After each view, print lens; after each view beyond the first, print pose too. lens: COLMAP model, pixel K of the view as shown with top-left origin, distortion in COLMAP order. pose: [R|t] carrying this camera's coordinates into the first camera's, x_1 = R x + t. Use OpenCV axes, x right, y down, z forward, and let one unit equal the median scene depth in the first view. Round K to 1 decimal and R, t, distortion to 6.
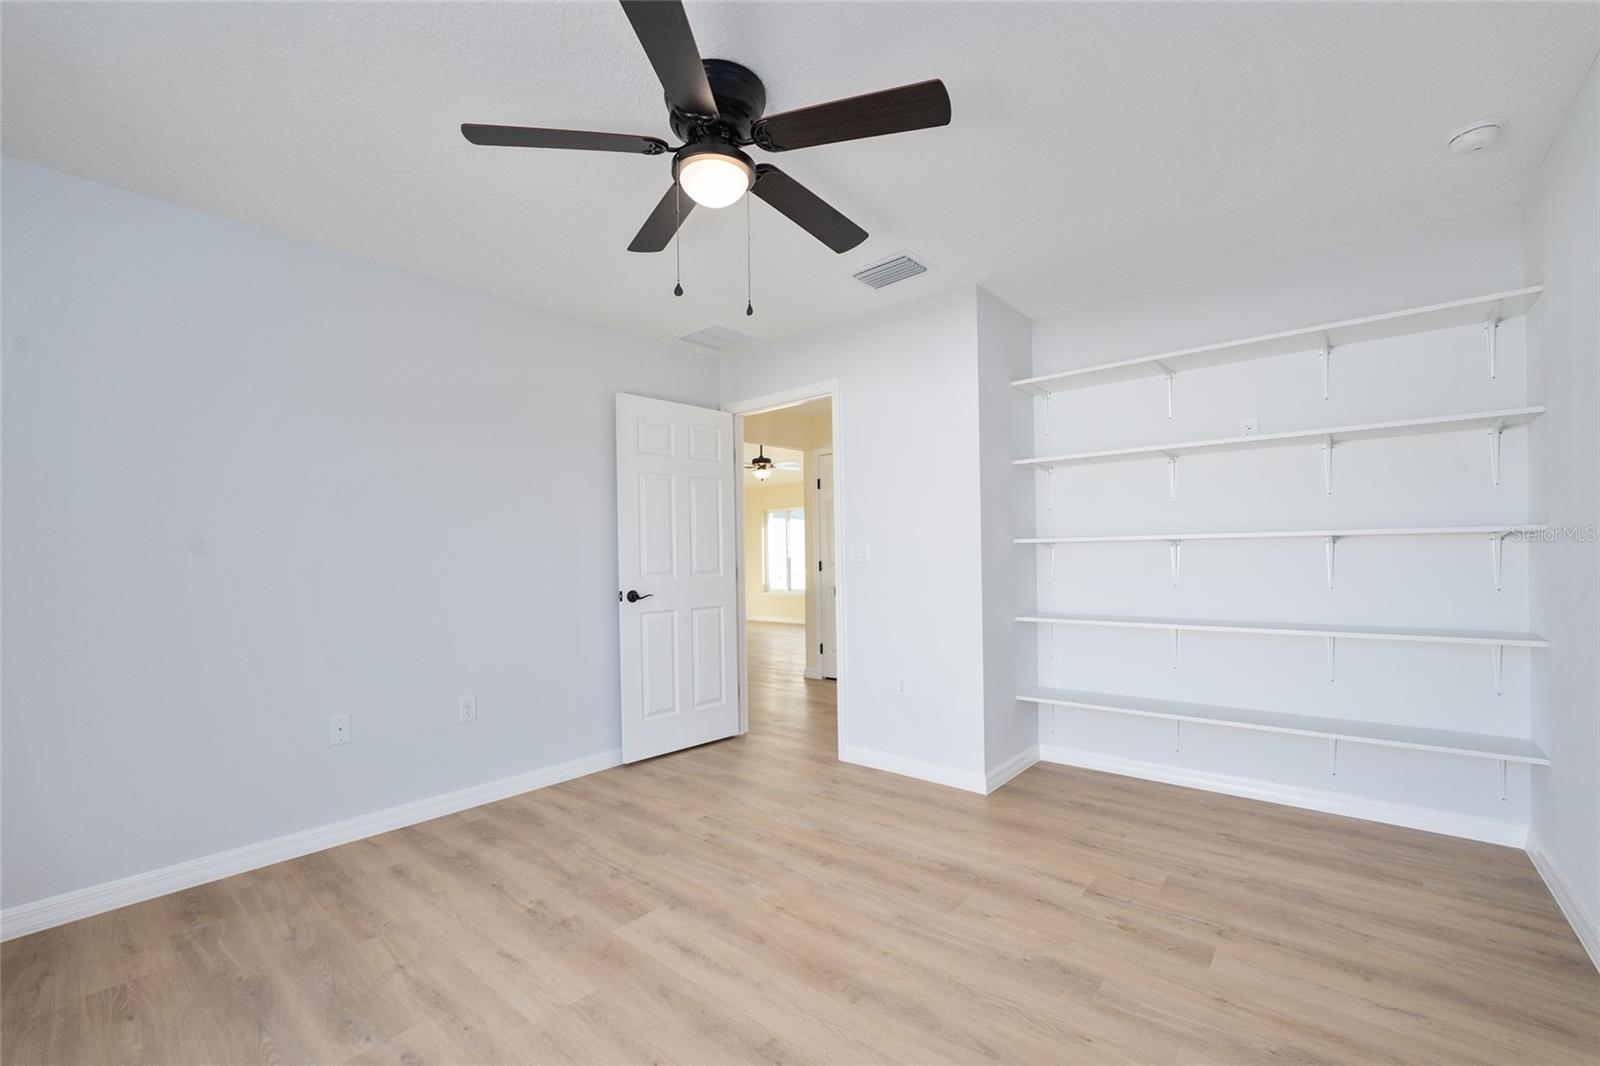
lens RADIAL K [[652.6, 0, 802.4], [0, 652.6, 538.4], [0, 0, 1]] dist [-0.038727, 0.008832]
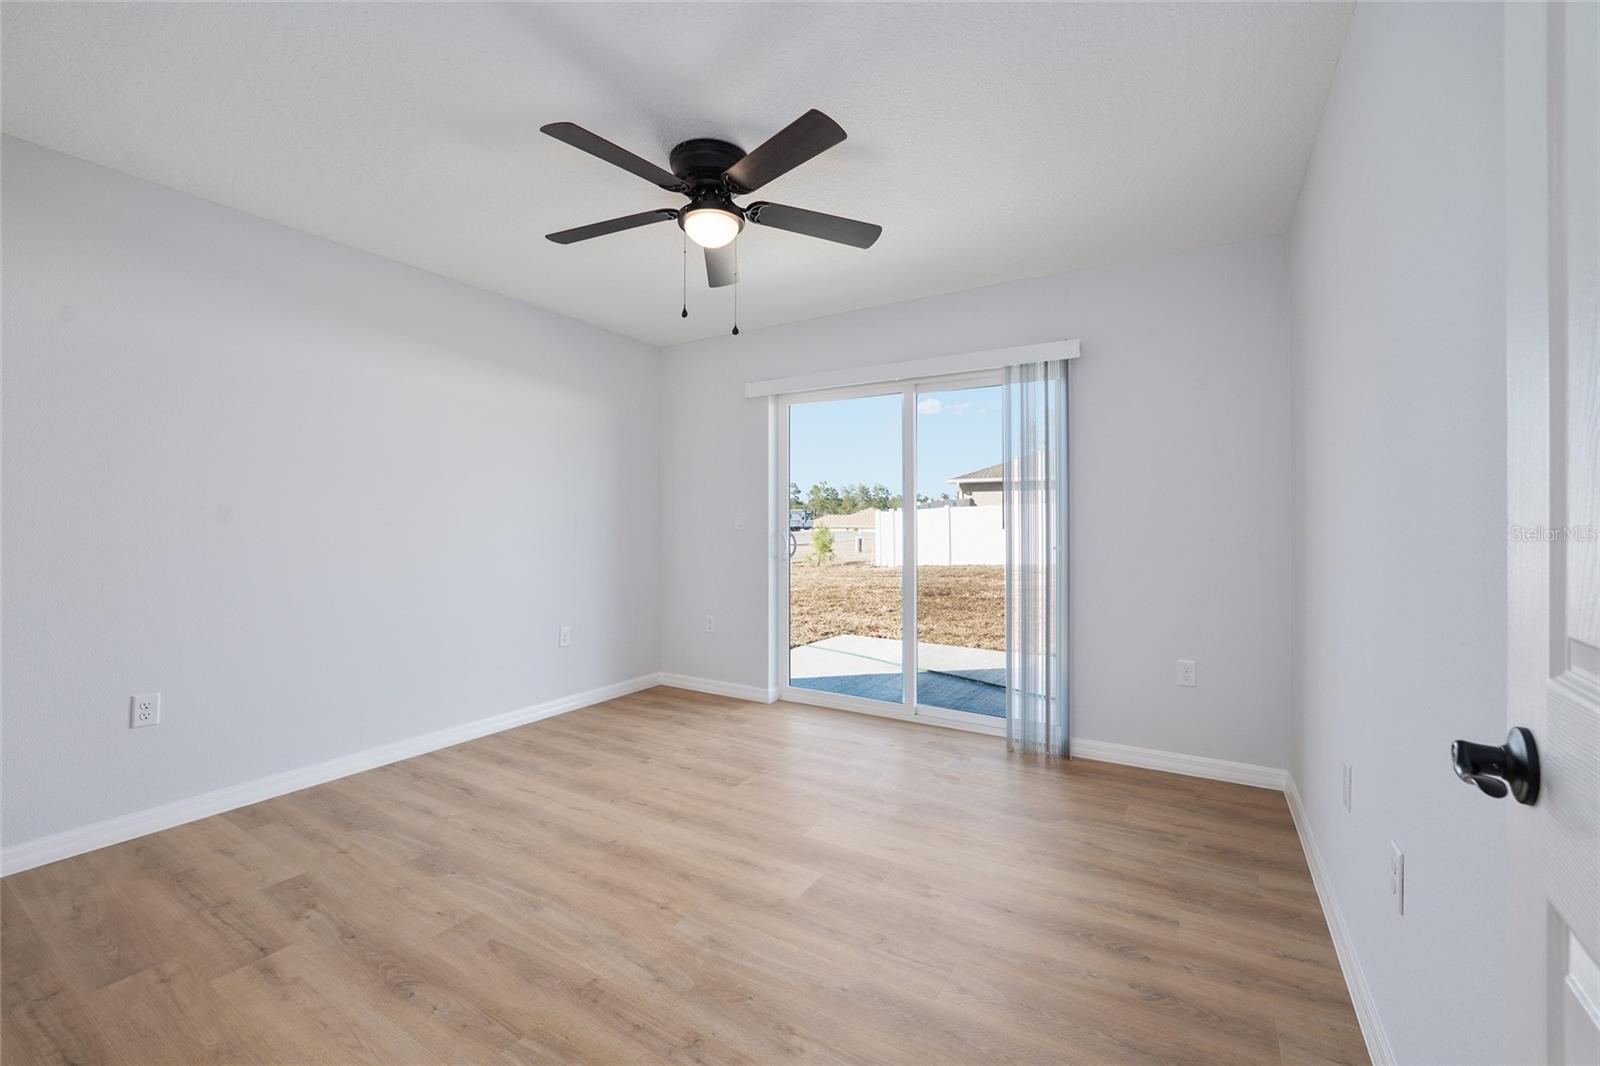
lens RADIAL K [[652.6, 0, 802.4], [0, 652.6, 538.4], [0, 0, 1]] dist [-0.038727, 0.008832]
pose [[-0.989760, 0.016700, -0.141759, -0.113634], [0.016837, 0.999858, 0.000233, 0.052511], [0.141743, -0.002156, -0.989901, 2.023887]]
